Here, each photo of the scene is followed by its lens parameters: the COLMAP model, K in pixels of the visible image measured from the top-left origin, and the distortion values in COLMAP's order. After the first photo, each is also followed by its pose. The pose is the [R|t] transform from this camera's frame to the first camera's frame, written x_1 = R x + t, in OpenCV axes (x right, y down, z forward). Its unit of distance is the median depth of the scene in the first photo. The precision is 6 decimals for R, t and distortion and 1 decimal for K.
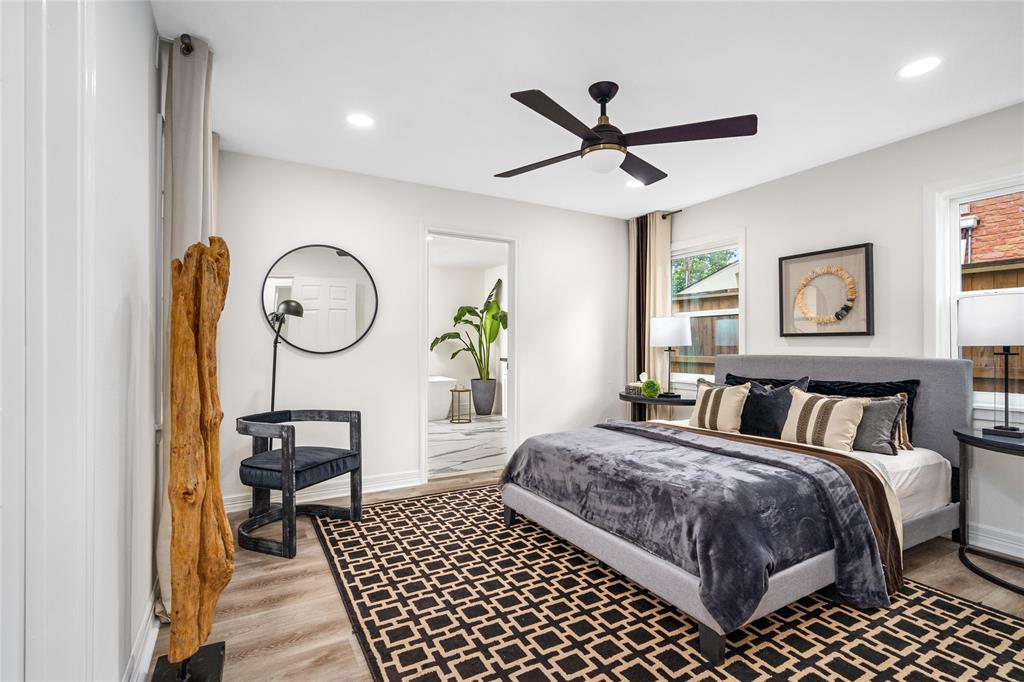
lens RADIAL K [[470.2, 0, 508.0], [0, 470.2, 342.2], [0, 0, 1]] dist [-0.000040, 0.000000]
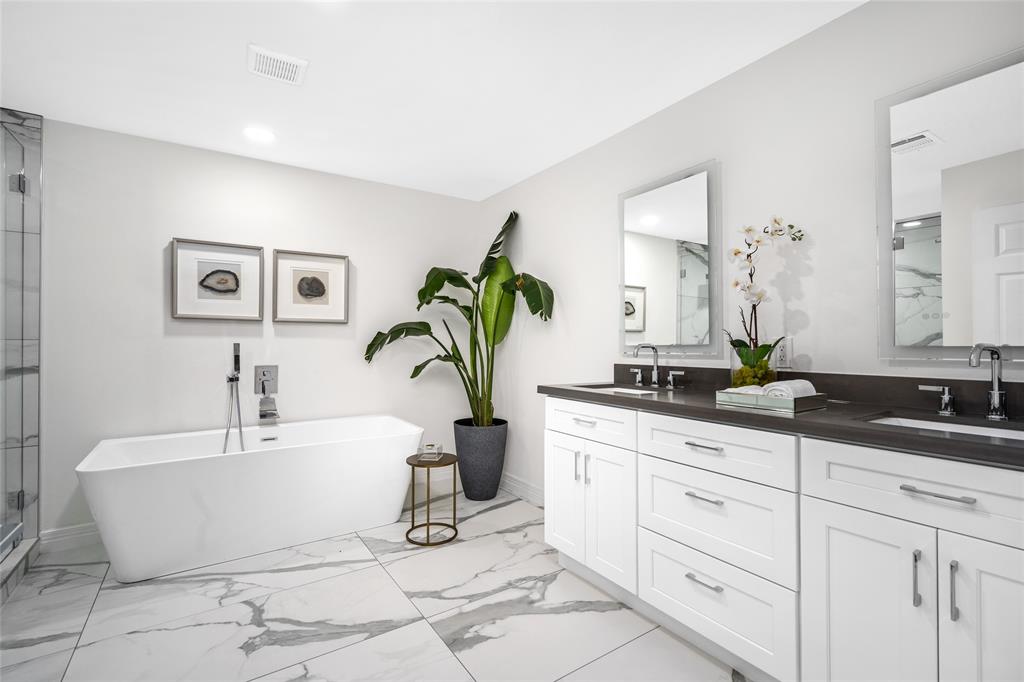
lens RADIAL K [[470.2, 0, 516.4], [0, 470.2, 338.5], [0, 0, 1]] dist [-0.000040, 0.000000]
pose [[0.998099, 0.001071, 0.061619, -0.044878], [-0.001129, 0.999999, 0.000907, -0.004429], [-0.061618, -0.000975, 0.998099, 0.517707]]
